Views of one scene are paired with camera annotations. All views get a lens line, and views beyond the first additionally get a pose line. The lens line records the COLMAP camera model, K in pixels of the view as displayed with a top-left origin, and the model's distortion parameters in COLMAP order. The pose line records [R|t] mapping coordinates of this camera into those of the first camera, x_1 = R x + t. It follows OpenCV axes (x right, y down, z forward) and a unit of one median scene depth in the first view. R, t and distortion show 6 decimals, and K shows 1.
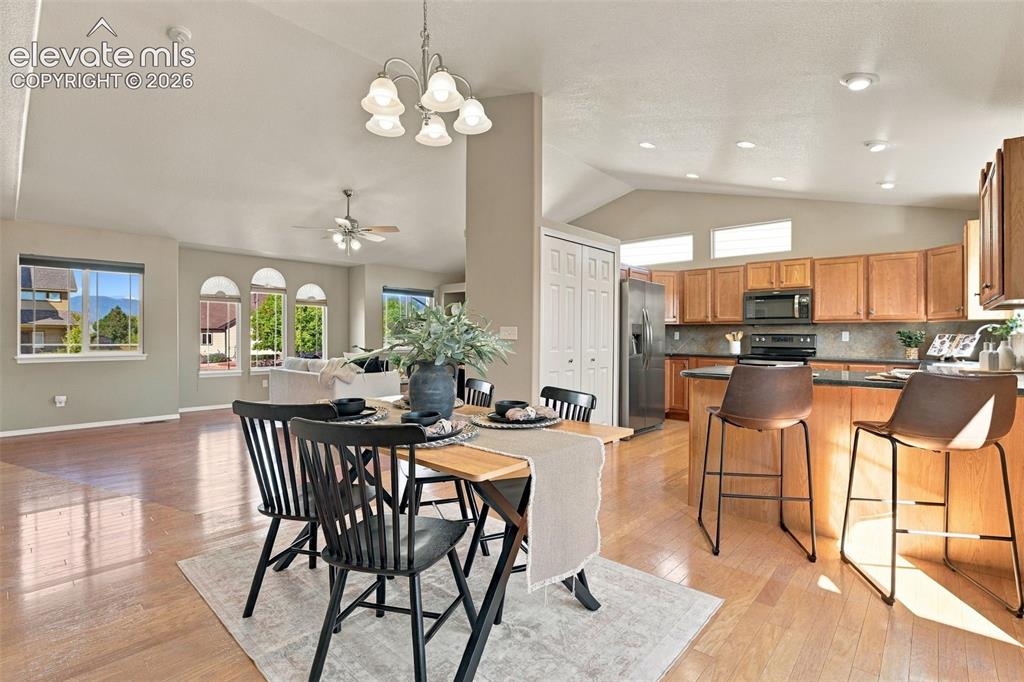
lens RADIAL K [[473.7, 0, 520.6], [0, 473.7, 337.1], [0, 0, 1]] dist [-0.032783, 0.001655]
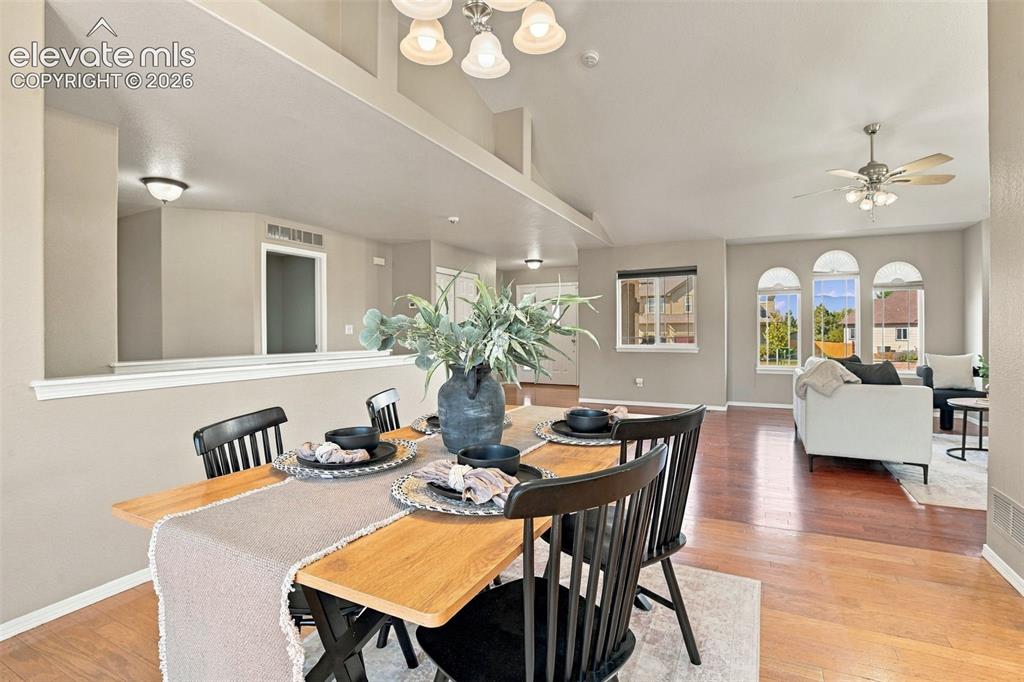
lens RADIAL K [[482.7, 0, 521.6], [0, 482.7, 332.6], [0, 0, 1]] dist [-0.041302, 0.012248]
pose [[0.258830, -0.001257, -0.965922, 0.193342], [0.001686, 0.999998, -0.000850, 0.001189], [0.965921, -0.001408, 0.258832, 0.311294]]
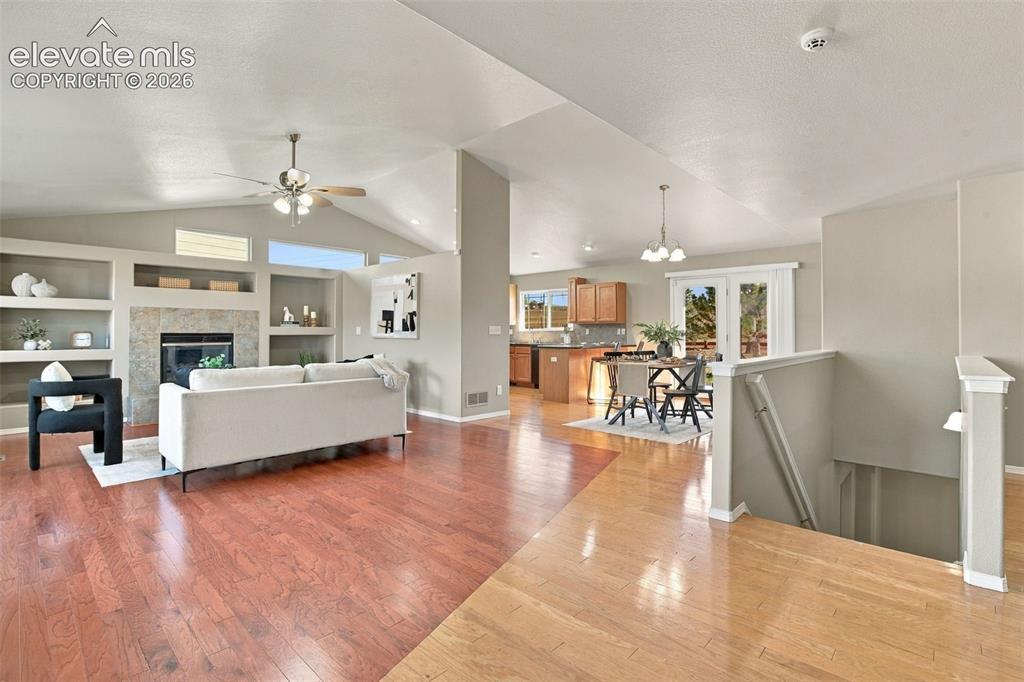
lens RADIAL K [[482.7, 0, 521.6], [0, 482.7, 332.6], [0, 0, 1]] dist [-0.041302, 0.012248]
pose [[0.024908, -0.002687, 0.999686, -1.123792], [0.000692, 0.999996, 0.002671, -0.003363], [-0.999690, 0.000625, 0.024910, 0.638846]]
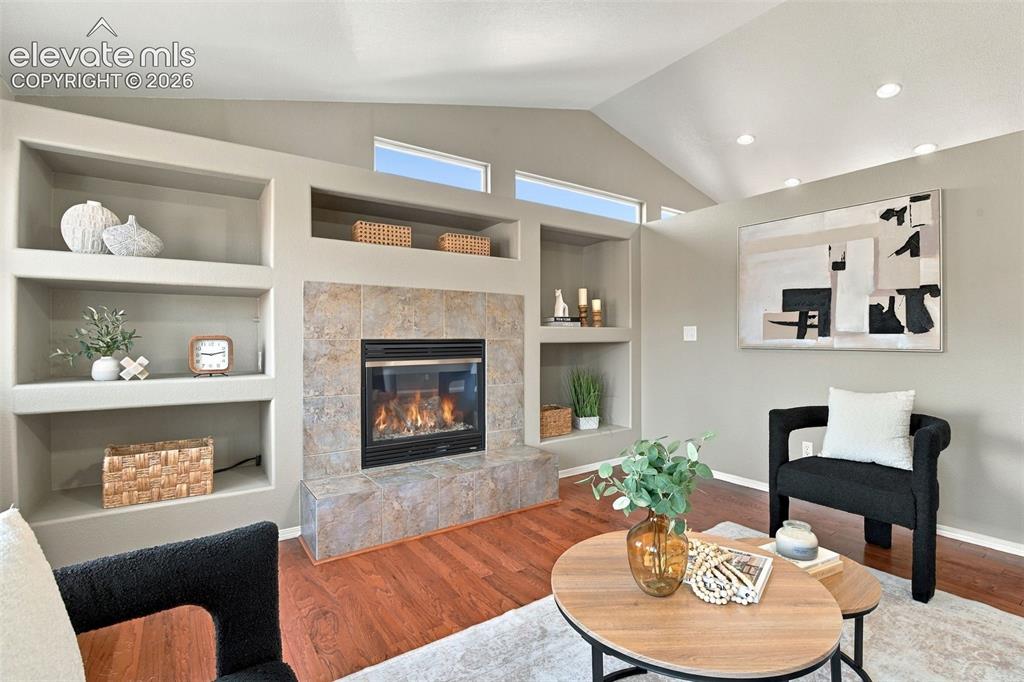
lens RADIAL K [[473.7, 0, 520.6], [0, 473.7, 337.1], [0, 0, 1]] dist [-0.032783, 0.001655]
pose [[0.233931, -0.001766, 0.972252, -0.516714], [0.005147, 0.999987, 0.000578, -0.002071], [-0.972240, 0.004869, 0.233936, 1.203379]]
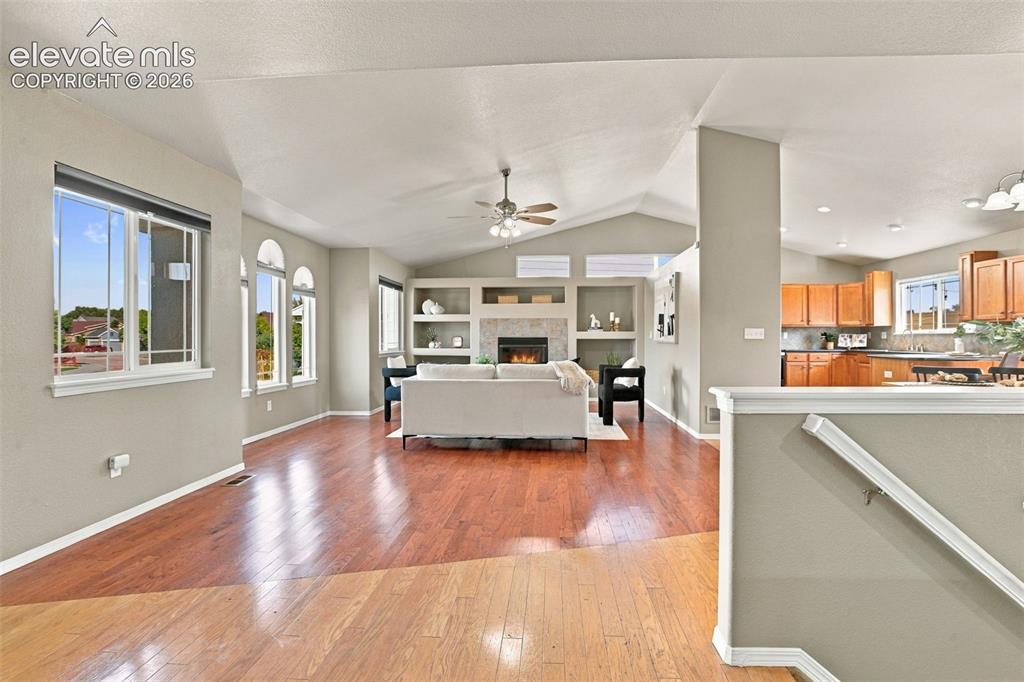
lens RADIAL K [[473.7, 0, 520.6], [0, 473.7, 337.1], [0, 0, 1]] dist [-0.032783, 0.001655]
pose [[0.794781, -0.003968, 0.606883, -0.894602], [0.004419, 0.999990, 0.000751, -0.001488], [-0.606880, 0.002085, 0.794790, 0.295687]]
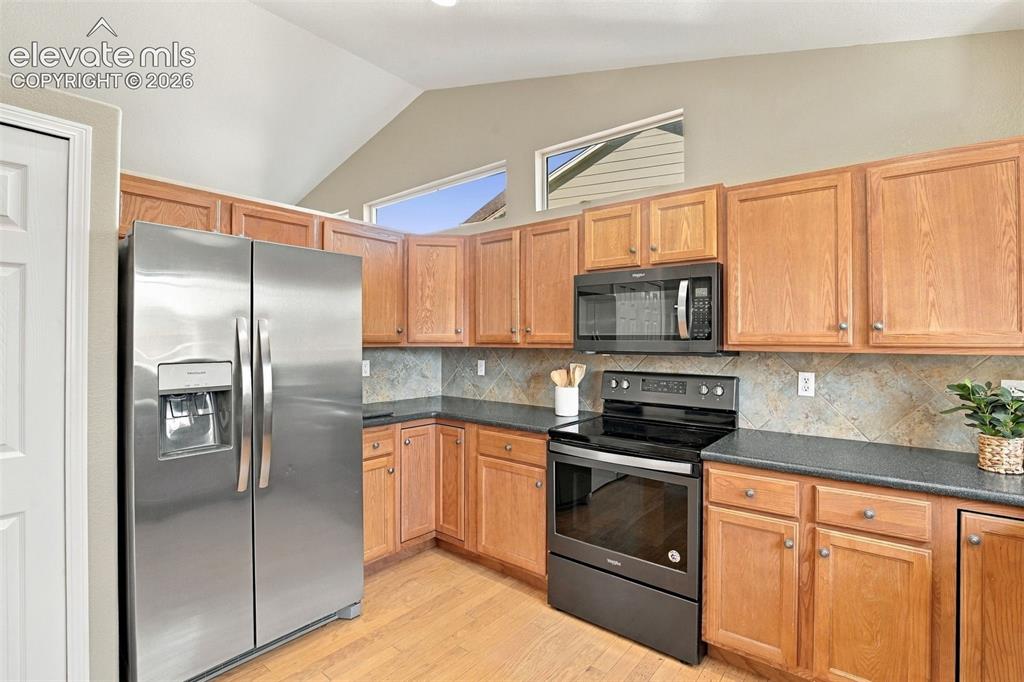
lens RADIAL K [[473.7, 0, 520.6], [0, 473.7, 337.1], [0, 0, 1]] dist [-0.032783, 0.001655]
pose [[0.999039, -0.003541, 0.043686, 0.422607], [0.003761, 0.999981, -0.004959, -0.039658], [-0.043667, 0.005118, 0.999033, 0.593660]]
